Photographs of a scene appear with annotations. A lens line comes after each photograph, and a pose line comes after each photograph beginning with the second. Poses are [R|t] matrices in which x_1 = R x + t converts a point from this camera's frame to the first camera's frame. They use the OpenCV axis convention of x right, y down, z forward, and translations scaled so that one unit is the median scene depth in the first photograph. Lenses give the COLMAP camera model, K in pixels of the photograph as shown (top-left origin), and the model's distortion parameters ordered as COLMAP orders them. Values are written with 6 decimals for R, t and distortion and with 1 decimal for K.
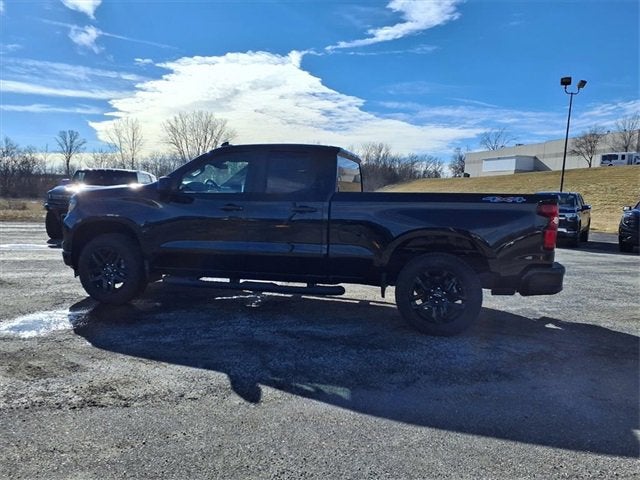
lens RADIAL K [[519.6, 0, 316.2], [0, 519.6, 234.0], [0, 0, 1]] dist [0.036210, -0.036510]
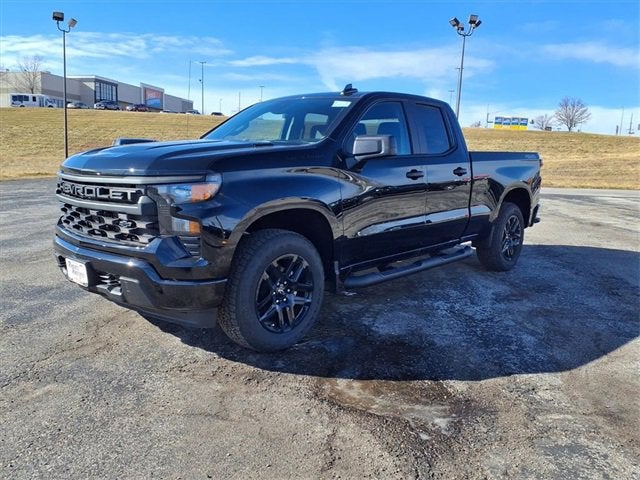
lens RADIAL K [[519.6, 0, 316.5], [0, 519.6, 239.7], [0, 0, 1]] dist [0.036210, -0.036510]
pose [[0.489275, -0.159873, 0.857351, -0.046777], [0.056120, 0.986789, 0.151983, -0.004041], [-0.870322, -0.026247, 0.491783, 0.036374]]
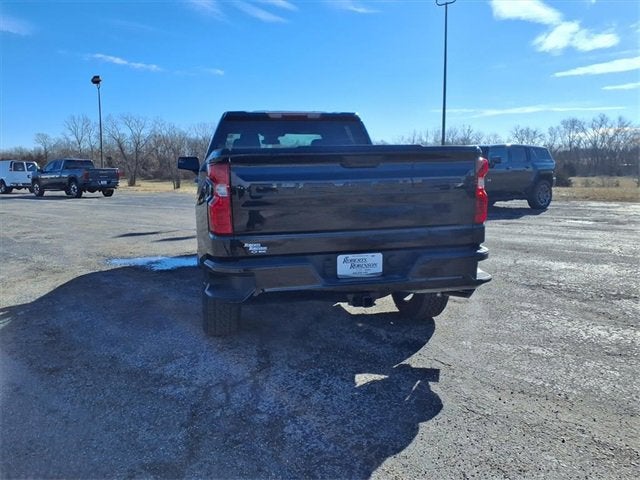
lens RADIAL K [[519.6, 0, 319.8], [0, 519.6, 239.4], [0, 0, 1]] dist [0.036210, -0.036510]
pose [[0.458264, 0.075140, -0.885634, 0.046658], [-0.031500, 0.997167, 0.068304, -0.000443], [0.888258, -0.003404, 0.459333, 0.035692]]
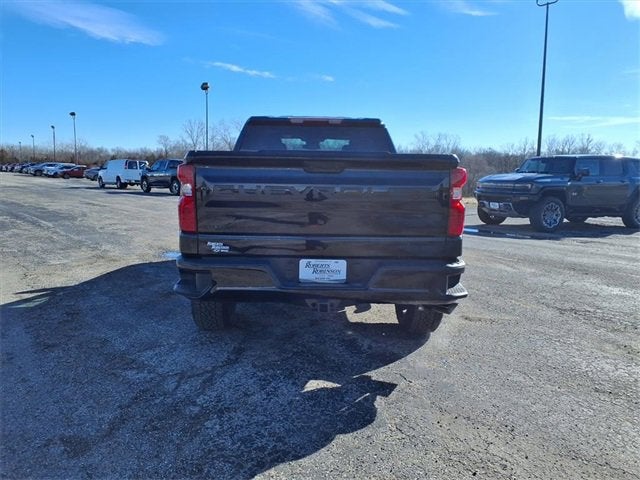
lens RADIAL K [[519.6, 0, 313.3], [0, 519.6, 241.4], [0, 0, 1]] dist [0.036210, -0.036510]
pose [[0.265427, 0.090854, -0.959841, 0.049546], [-0.077780, 0.994323, 0.072609, -0.000775], [0.960988, 0.055383, 0.270987, 0.042690]]
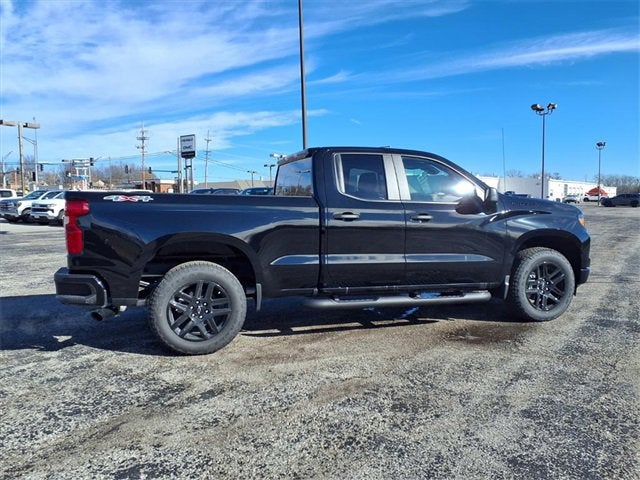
lens RADIAL K [[519.6, 0, 317.6], [0, 519.6, 247.7], [0, 0, 1]] dist [0.036210, -0.036510]
pose [[-0.847879, 0.010395, -0.530087, 0.028311], [-0.070500, 0.988719, 0.132154, -0.006400], [0.525481, 0.149422, -0.837582, 0.099990]]
